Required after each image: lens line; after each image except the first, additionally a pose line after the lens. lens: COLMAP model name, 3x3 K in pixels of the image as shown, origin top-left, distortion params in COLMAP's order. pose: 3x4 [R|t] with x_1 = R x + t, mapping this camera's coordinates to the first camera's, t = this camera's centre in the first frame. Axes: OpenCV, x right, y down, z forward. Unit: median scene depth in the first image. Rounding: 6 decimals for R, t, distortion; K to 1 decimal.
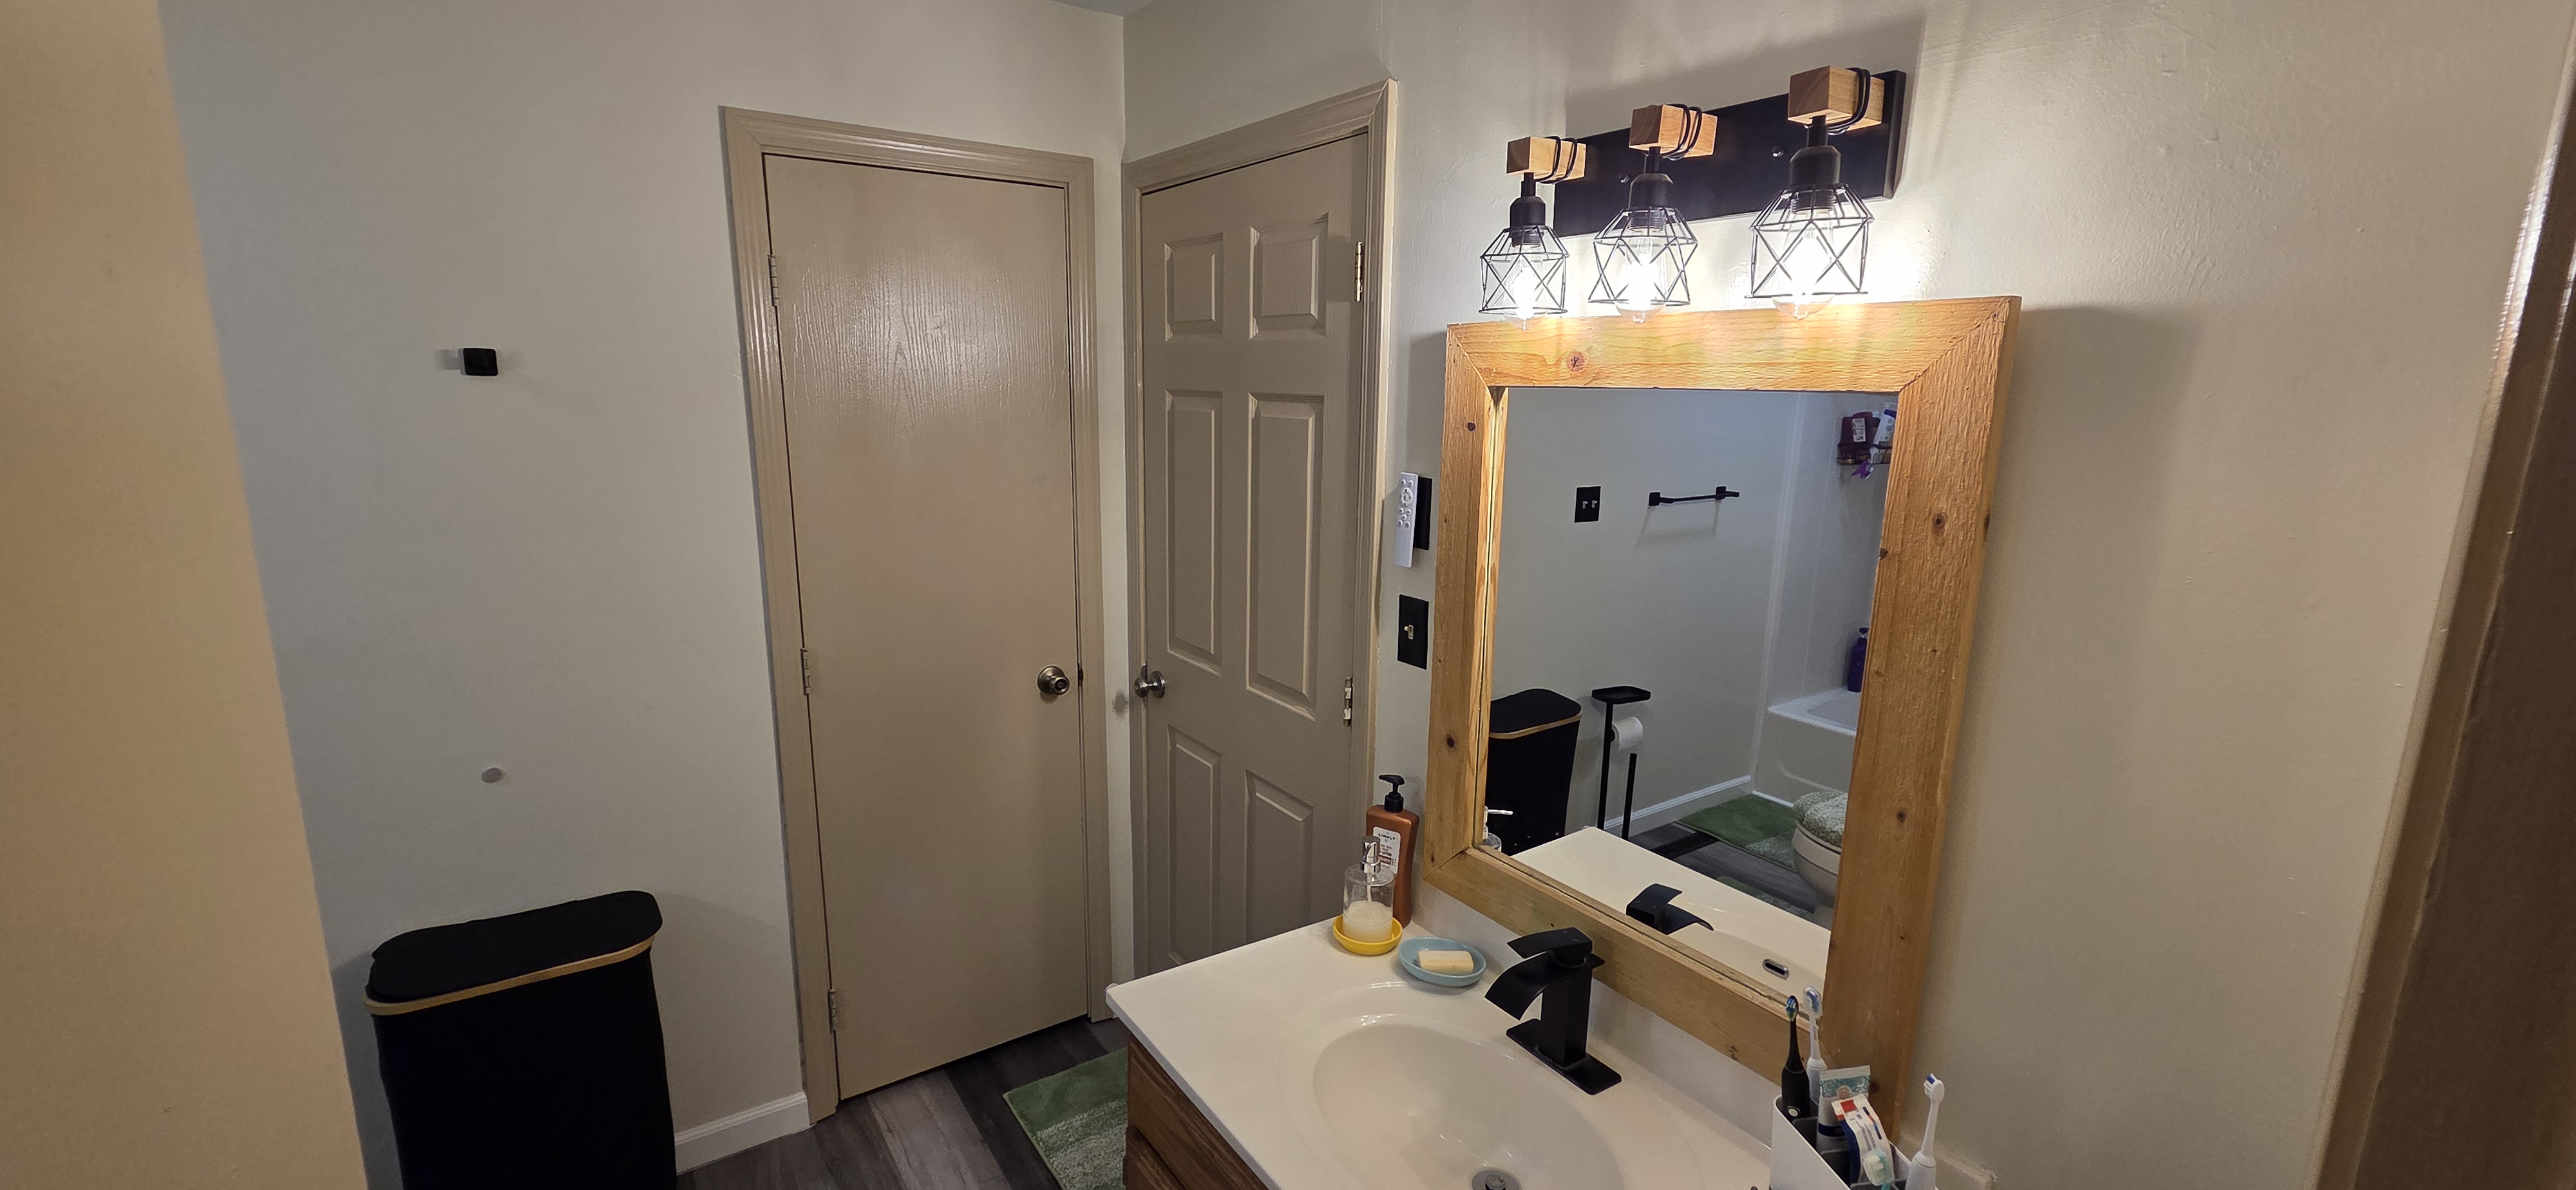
lens RADIAL K [[1071.6, 0, 1306.6], [0, 1071.6, 598.5], [0, 0, 1]] dist [0.001533, 0.000375]
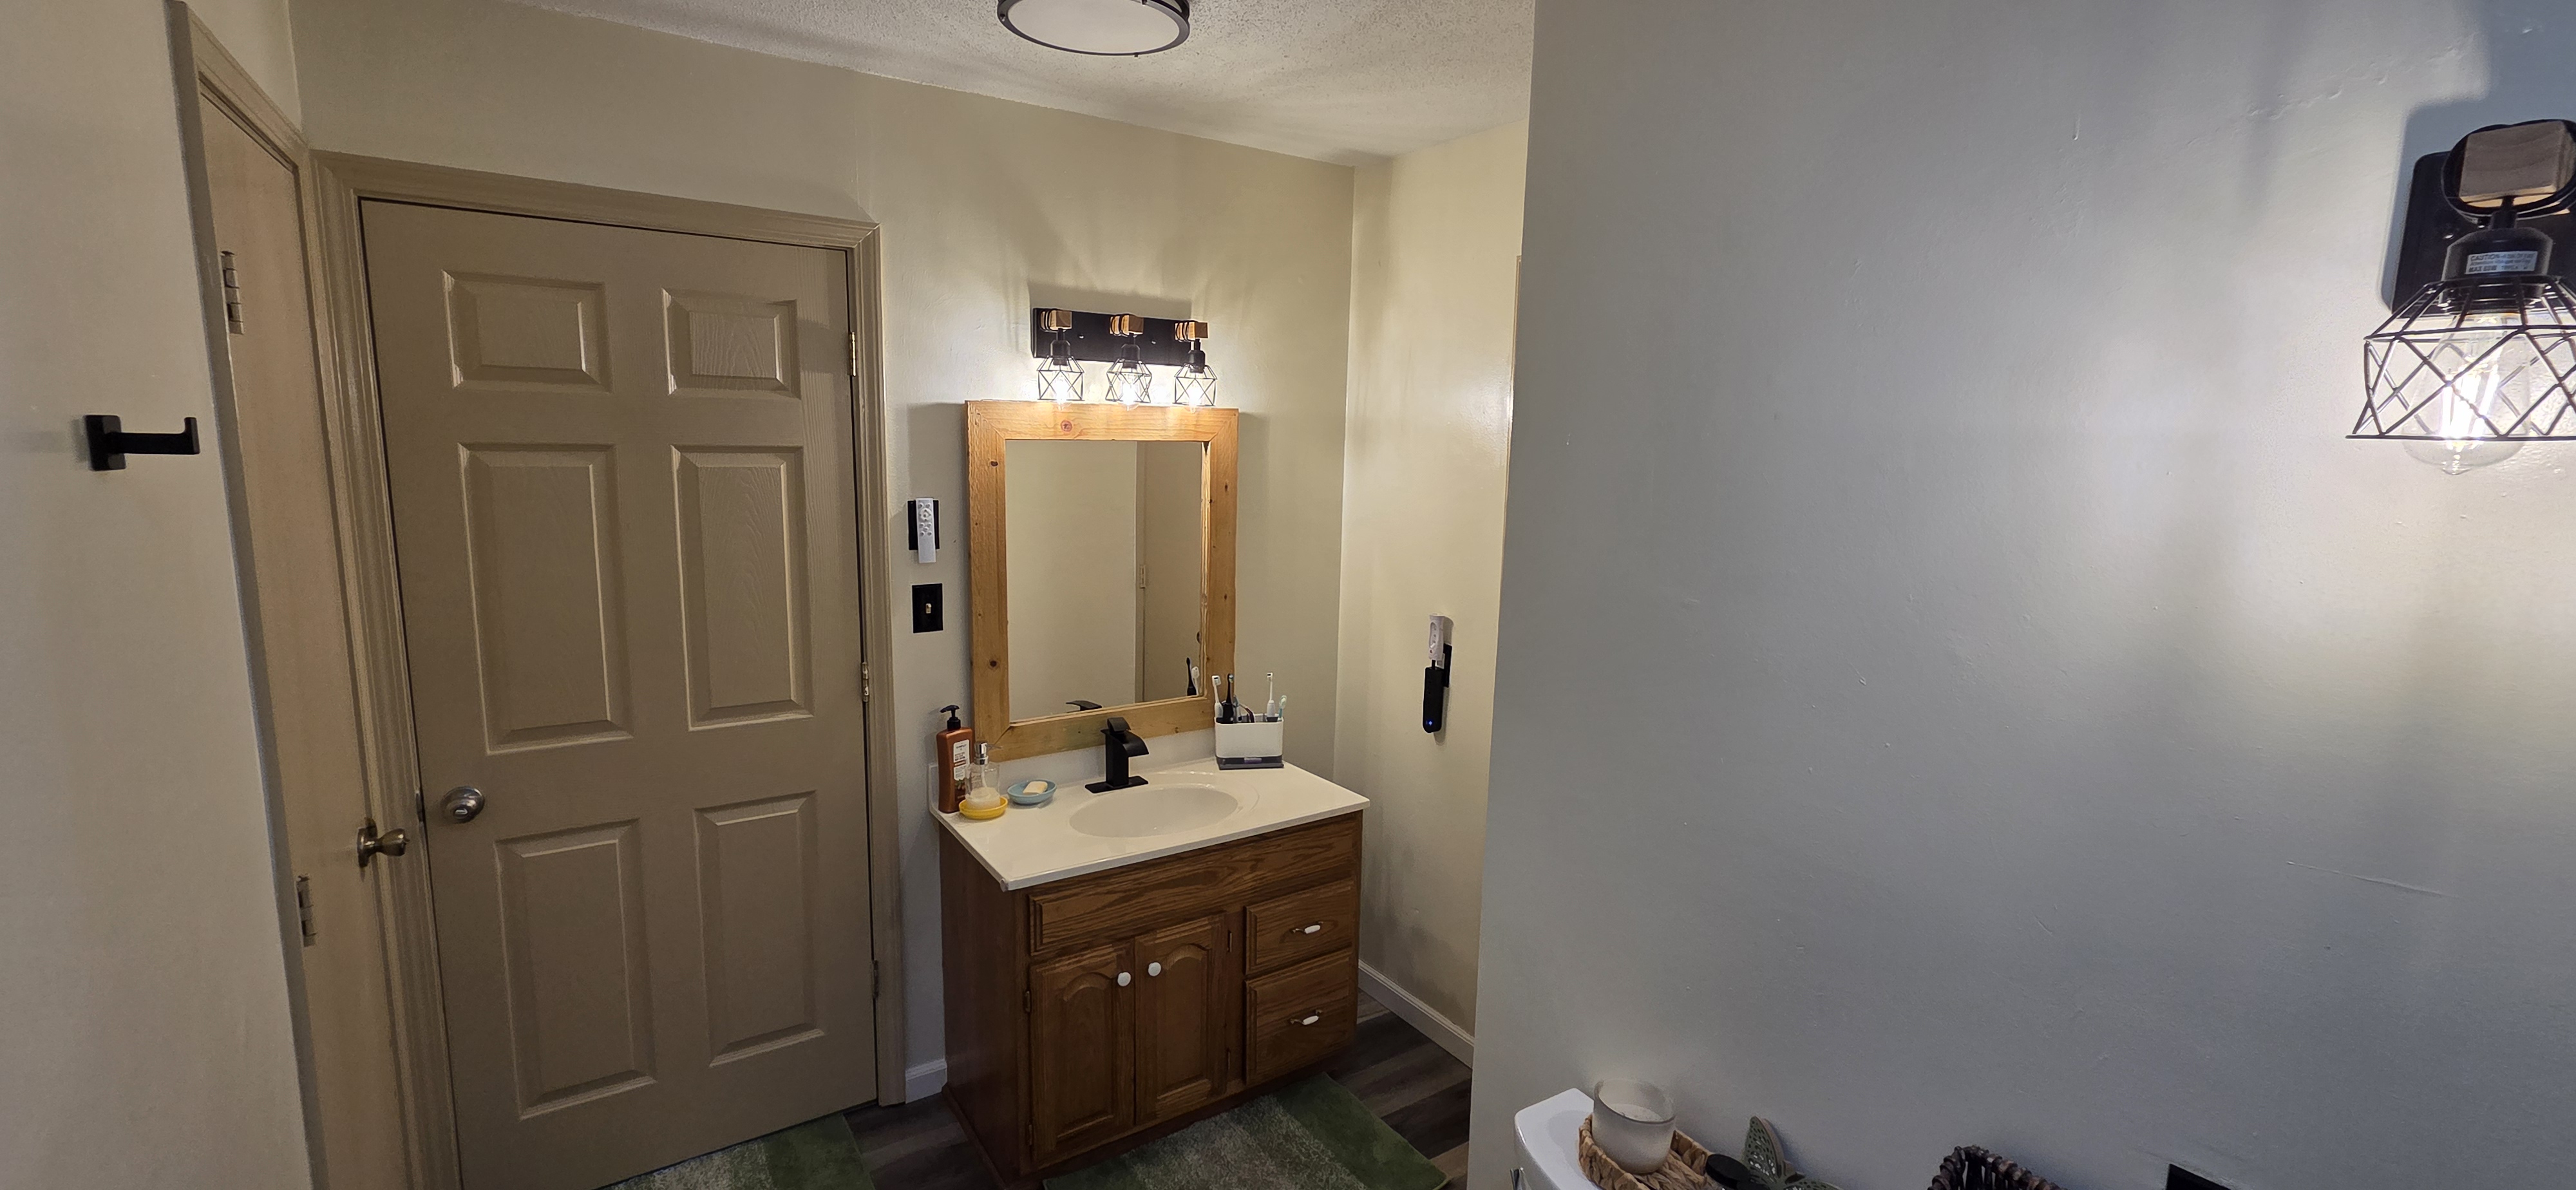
lens RADIAL K [[1071.6, 0, 1297.8], [0, 1071.6, 590.7], [0, 0, 1]] dist [0.001533, 0.000375]
pose [[-0.015643, -0.169868, 0.985343, -1.310239], [0.174063, 0.969953, 0.169979, -0.148576], [-0.984610, 0.174171, 0.014394, 0.485701]]
